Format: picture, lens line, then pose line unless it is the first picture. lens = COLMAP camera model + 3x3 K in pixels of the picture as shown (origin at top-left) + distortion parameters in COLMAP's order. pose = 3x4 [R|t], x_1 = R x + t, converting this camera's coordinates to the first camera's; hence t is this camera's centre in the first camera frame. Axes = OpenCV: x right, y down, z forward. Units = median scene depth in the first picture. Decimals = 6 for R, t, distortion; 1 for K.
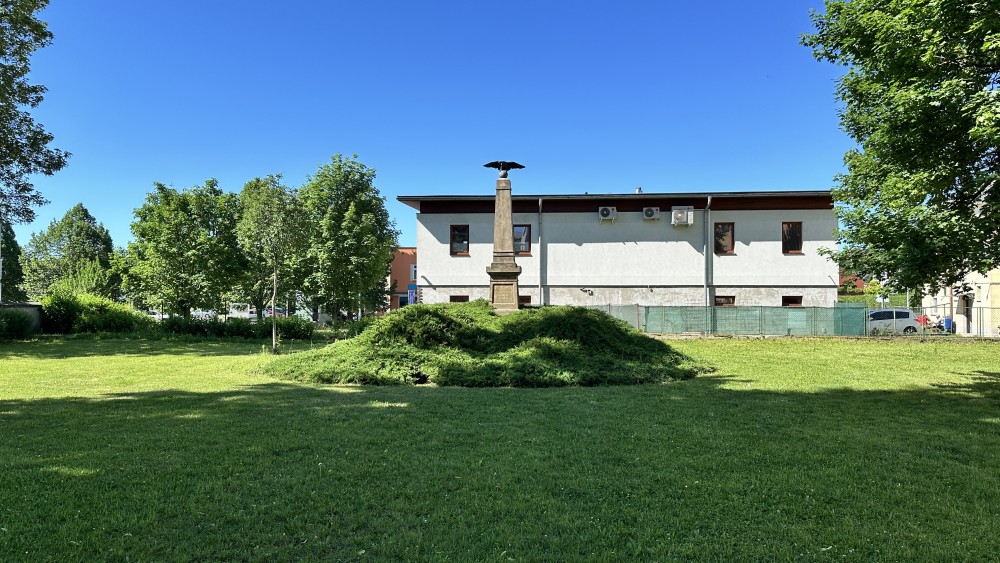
lens RADIAL K [[724.9, 0, 500.0], [0, 724.9, 281.5], [0, 0, 1]] dist [-0.000025, -0.000024]
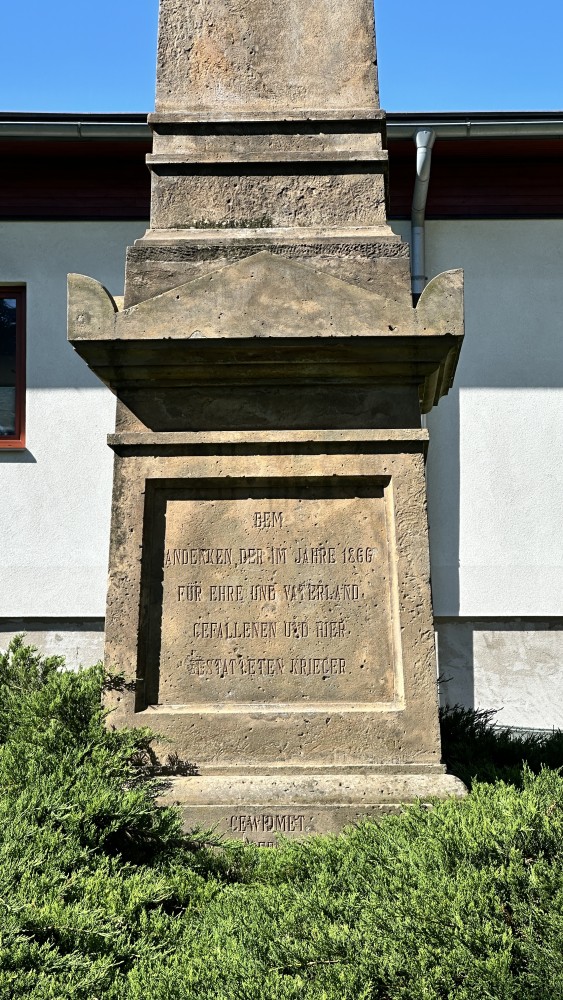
lens RADIAL K [[2308.3, 0, 281.5], [0, 2308.3, 500.0], [0, 0, 1]] dist [-0.027591, 0.162068]
pose [[0.999120, -0.001543, 0.041916, -0.005265], [0.004365, 0.997721, -0.067327, 0.024011], [-0.041716, 0.067451, 0.996850, 0.724307]]
